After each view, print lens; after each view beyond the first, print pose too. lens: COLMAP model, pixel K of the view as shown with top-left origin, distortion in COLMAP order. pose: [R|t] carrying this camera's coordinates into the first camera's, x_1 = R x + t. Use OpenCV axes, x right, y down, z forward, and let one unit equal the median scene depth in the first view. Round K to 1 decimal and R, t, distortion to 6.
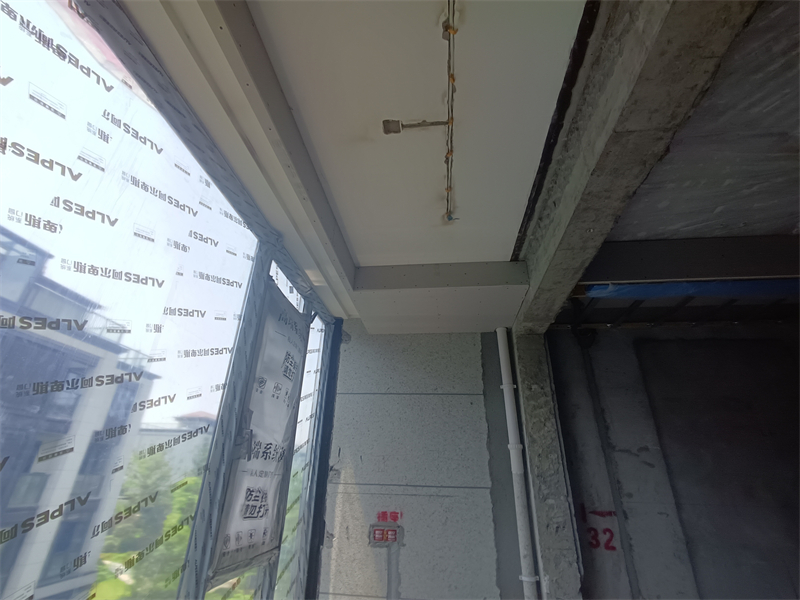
lens RADIAL K [[370.2, 0, 395.7], [0, 370.2, 300.8], [0, 0, 1]] dist [0.000696, 0.001130]
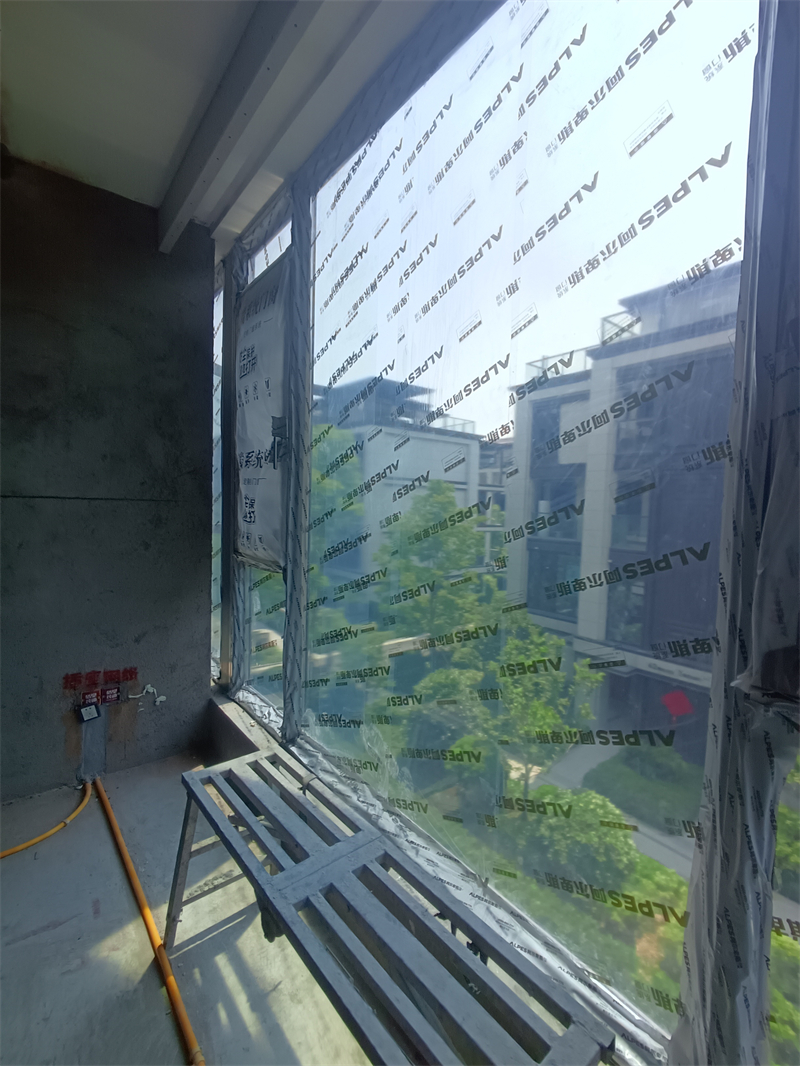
lens RADIAL K [[487.3, 0, 401.2], [0, 487.3, 537.0], [0, 0, 1]] dist [0.001082, -0.003136]
pose [[-0.710218, -0.004952, -0.703964, 0.083760], [0.264983, 0.924551, -0.273841, 0.390318], [0.652207, -0.381026, -0.655321, 0.714114]]
